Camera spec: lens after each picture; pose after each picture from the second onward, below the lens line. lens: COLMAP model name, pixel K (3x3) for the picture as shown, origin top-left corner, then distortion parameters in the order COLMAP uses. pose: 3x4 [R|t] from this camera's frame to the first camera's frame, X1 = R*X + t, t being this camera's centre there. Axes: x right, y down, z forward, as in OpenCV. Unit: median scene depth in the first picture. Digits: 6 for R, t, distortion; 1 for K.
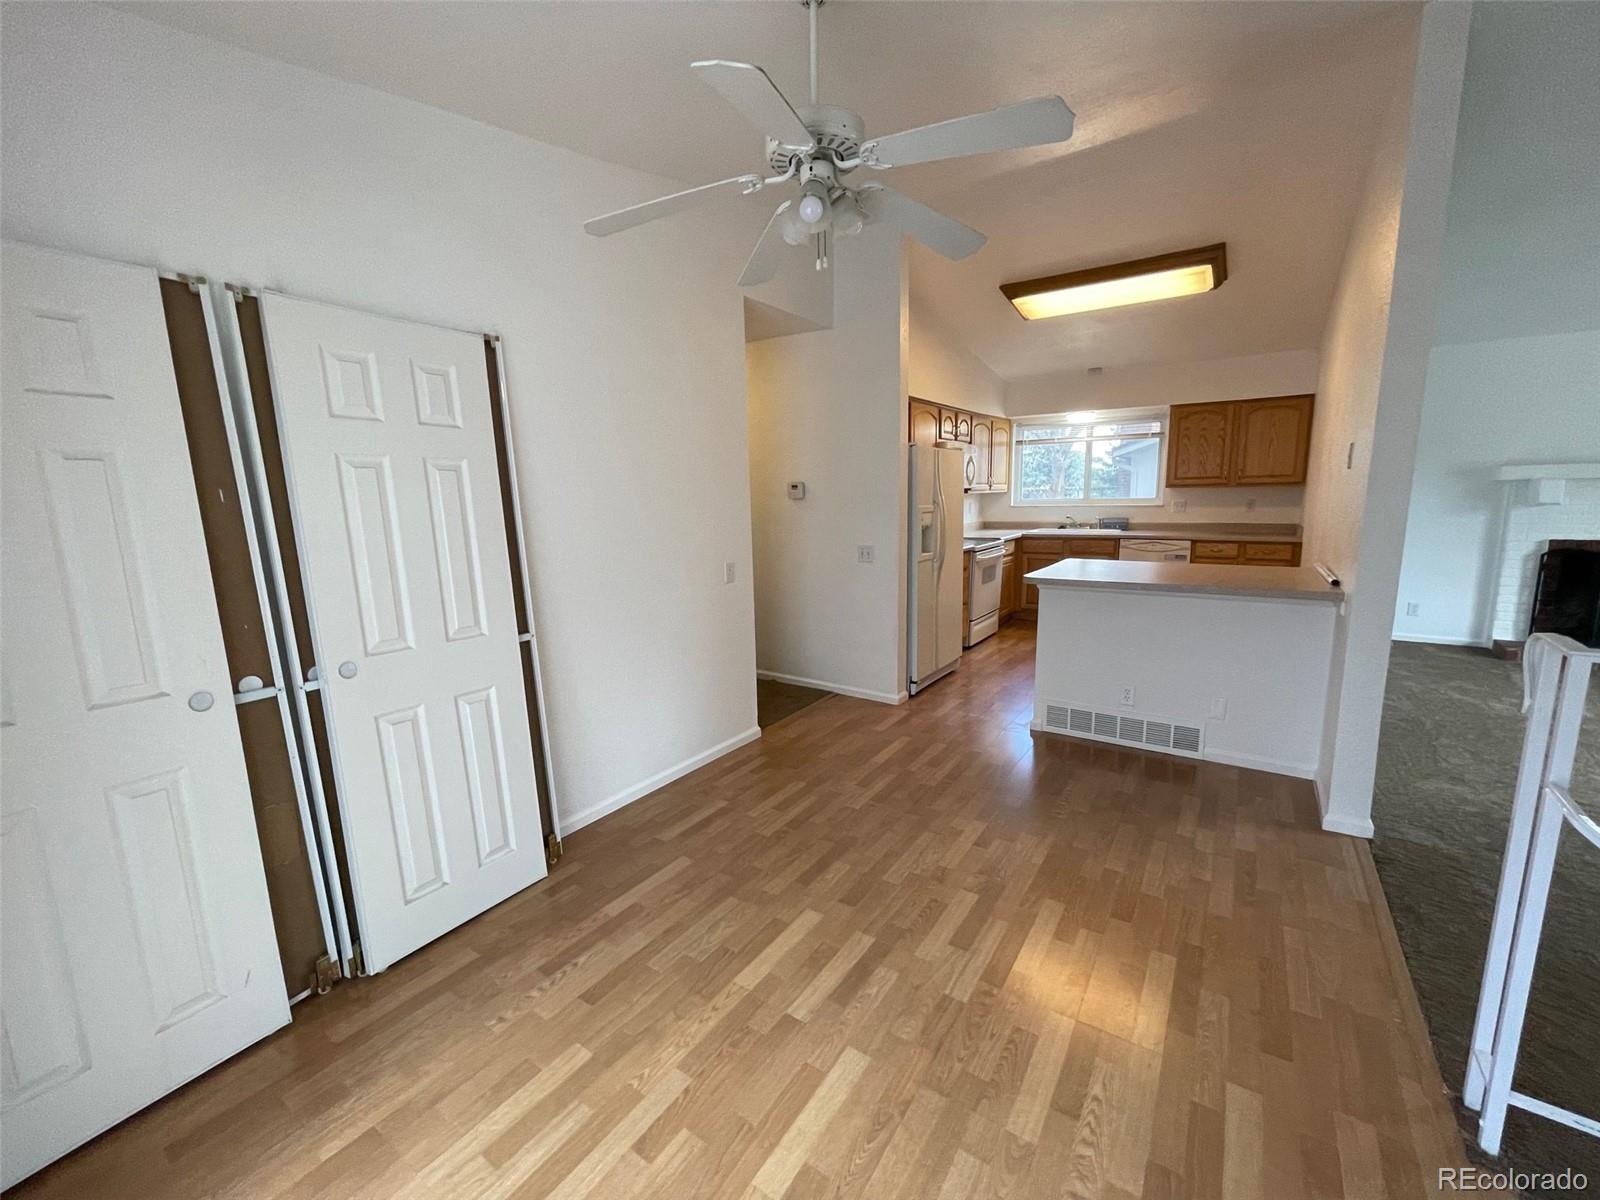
lens RADIAL K [[648.3, 0, 795.4], [0, 648.3, 600.8], [0, 0, 1]] dist [-0.002087, 0.000074]
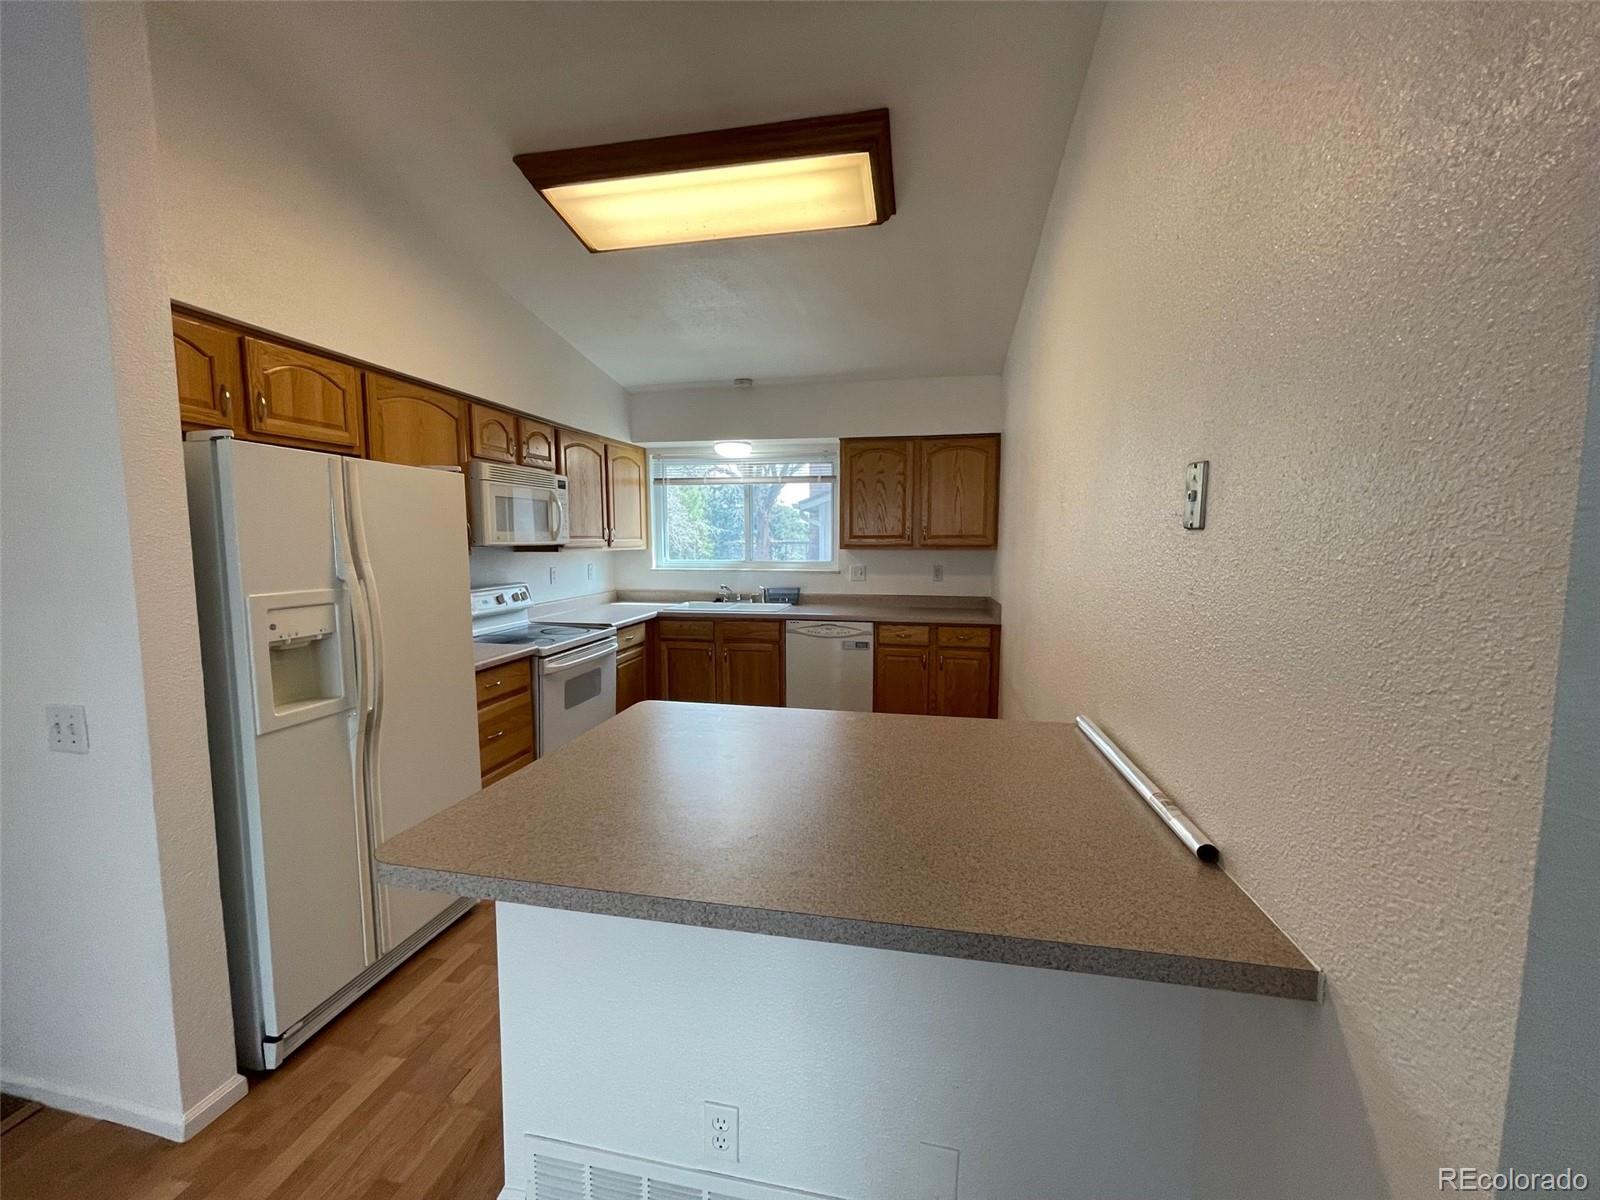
lens RADIAL K [[648.3, 0, 798.8], [0, 648.3, 602.1], [0, 0, 1]] dist [-0.002087, 0.000074]
pose [[0.914061, -0.017309, 0.405207, 0.239483], [0.047323, 0.996816, -0.064171, -0.072388], [-0.402806, 0.077832, 0.911970, 0.368132]]
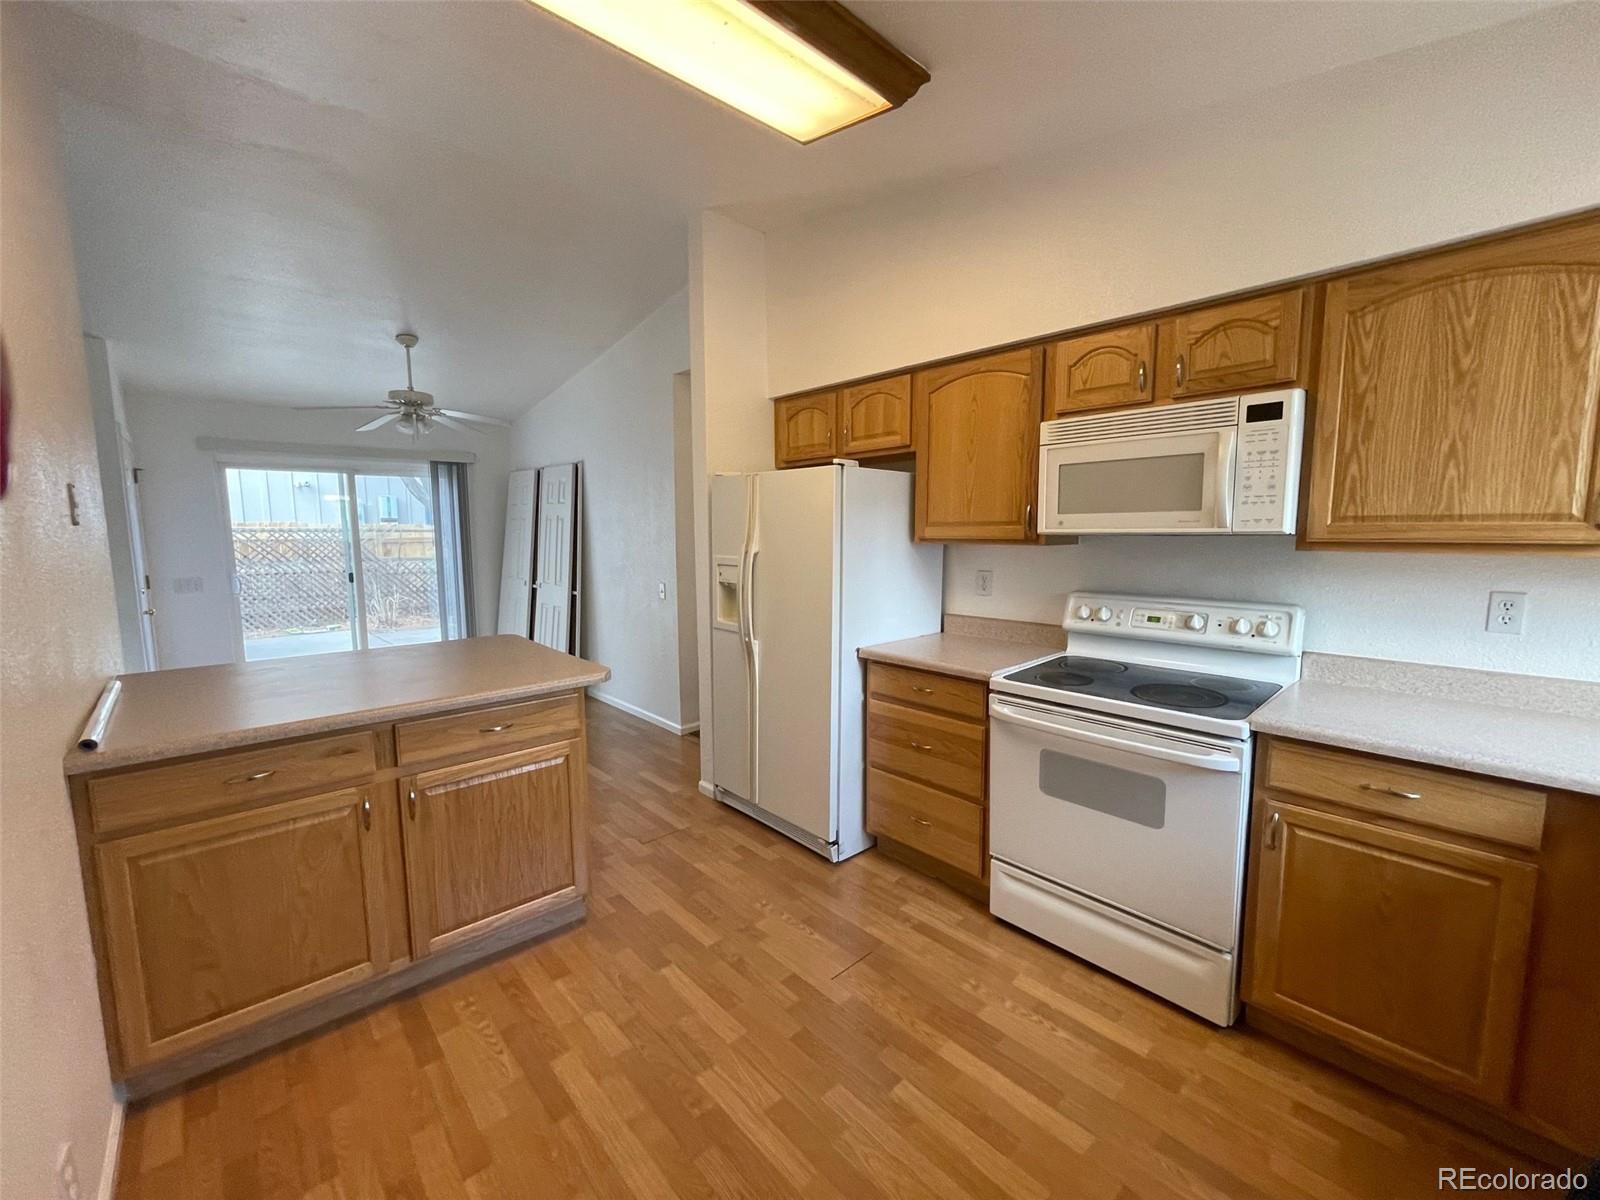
lens RADIAL K [[648.3, 0, 801.4], [0, 648.3, 597.5], [0, 0, 1]] dist [-0.002087, 0.000074]
pose [[-0.227310, 0.131347, -0.964924, 1.307260], [-0.148566, 0.974586, 0.167660, -0.333264], [0.962423, 0.181465, -0.202020, 1.763647]]
